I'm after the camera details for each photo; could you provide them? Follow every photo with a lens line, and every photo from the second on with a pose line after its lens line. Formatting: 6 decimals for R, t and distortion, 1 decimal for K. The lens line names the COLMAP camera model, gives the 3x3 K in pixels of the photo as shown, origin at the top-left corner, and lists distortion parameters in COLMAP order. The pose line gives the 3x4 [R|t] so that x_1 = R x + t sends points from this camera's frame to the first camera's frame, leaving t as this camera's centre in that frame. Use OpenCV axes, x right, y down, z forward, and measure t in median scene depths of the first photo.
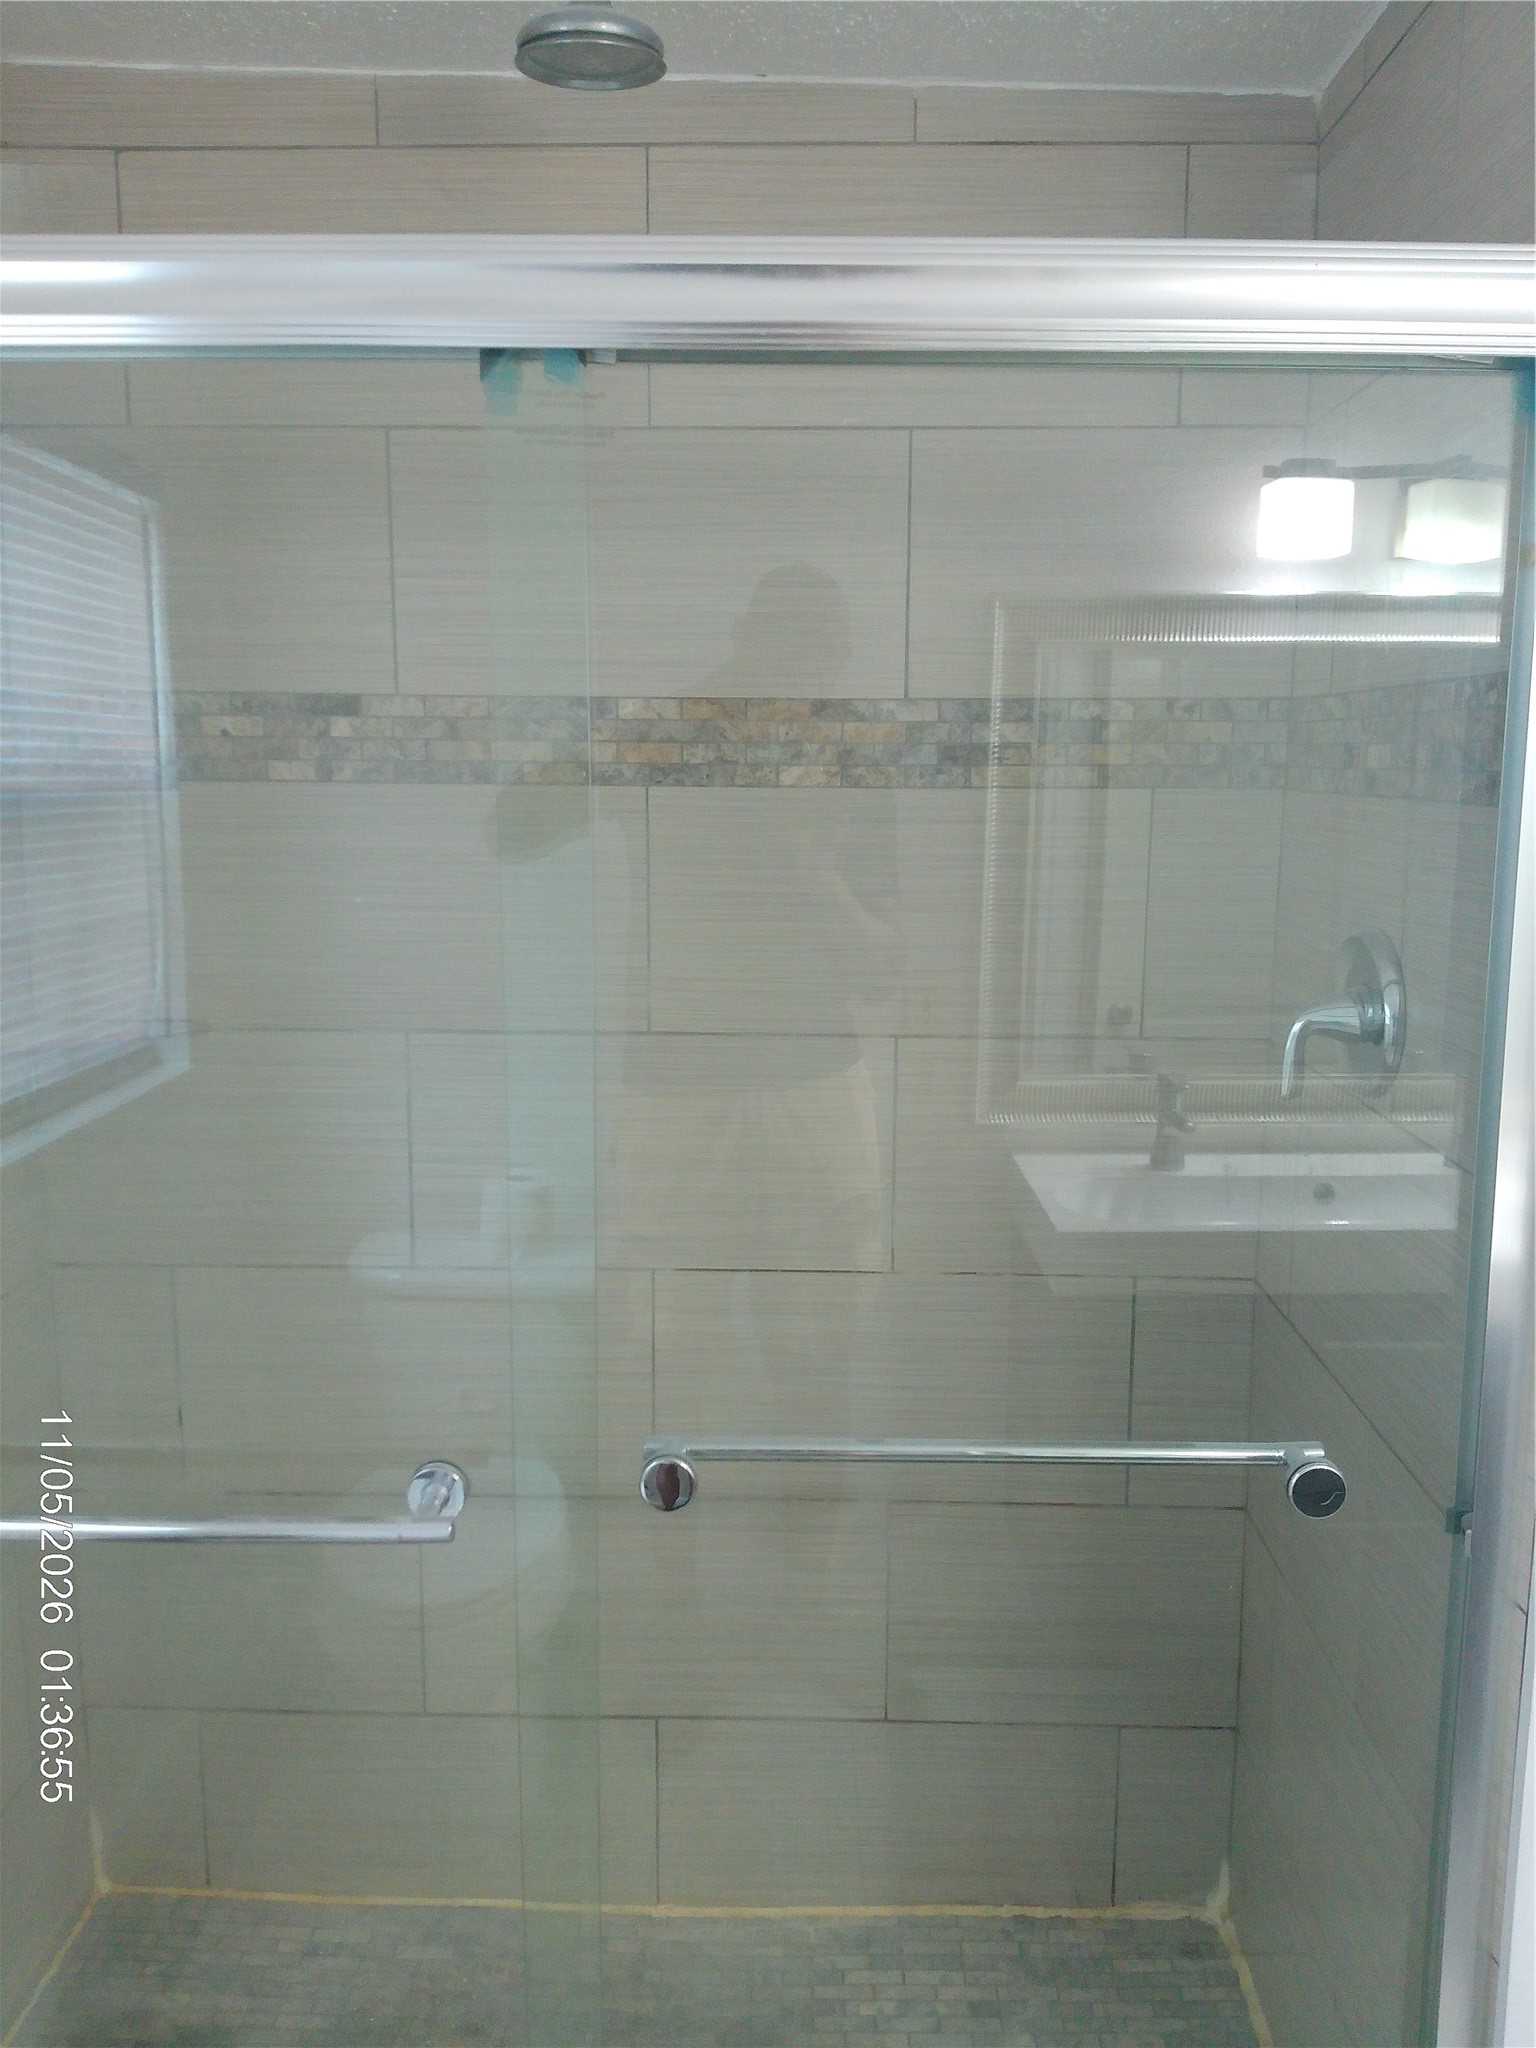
lens RADIAL K [[1648.3, 0, 768.0], [0, 1648.3, 1024.0], [0, 0, 1]] dist [0.114443, -0.235673]
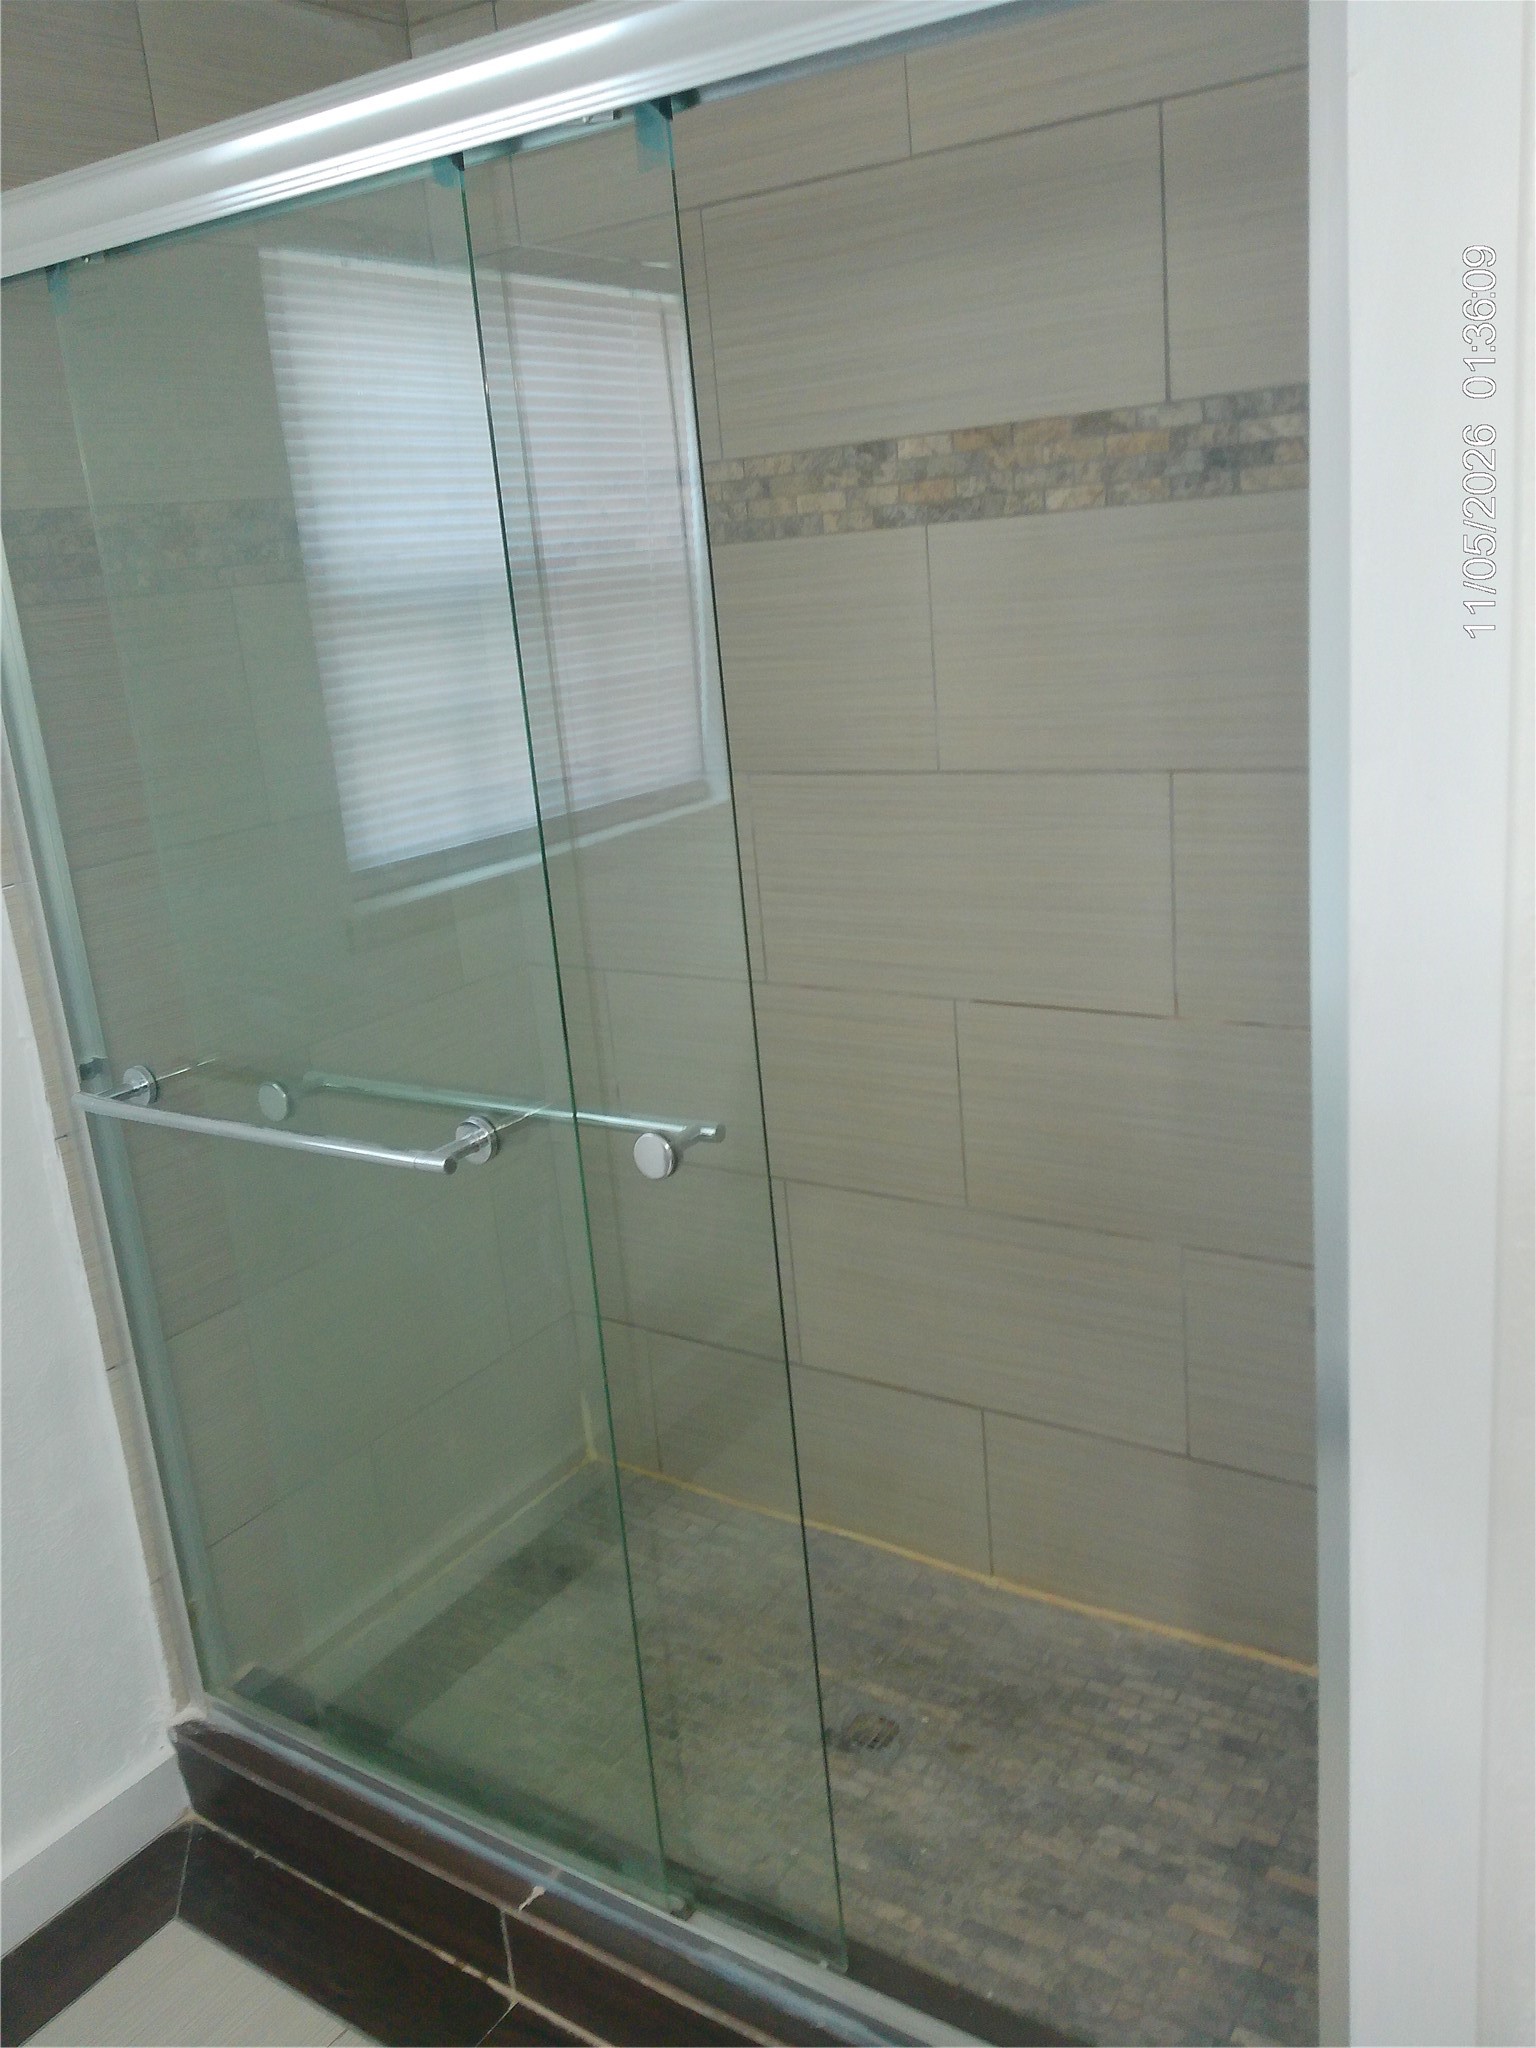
lens RADIAL K [[1717.6, 0, 765.4], [0, 1717.6, 1009.5], [0, 0, 1]] dist [0.097157, -0.276334]
pose [[0.825973, 0.065400, -0.559904, 0.459796], [0.013860, 0.990591, 0.136154, 0.005057], [0.563540, -0.120219, 0.817294, 0.040919]]
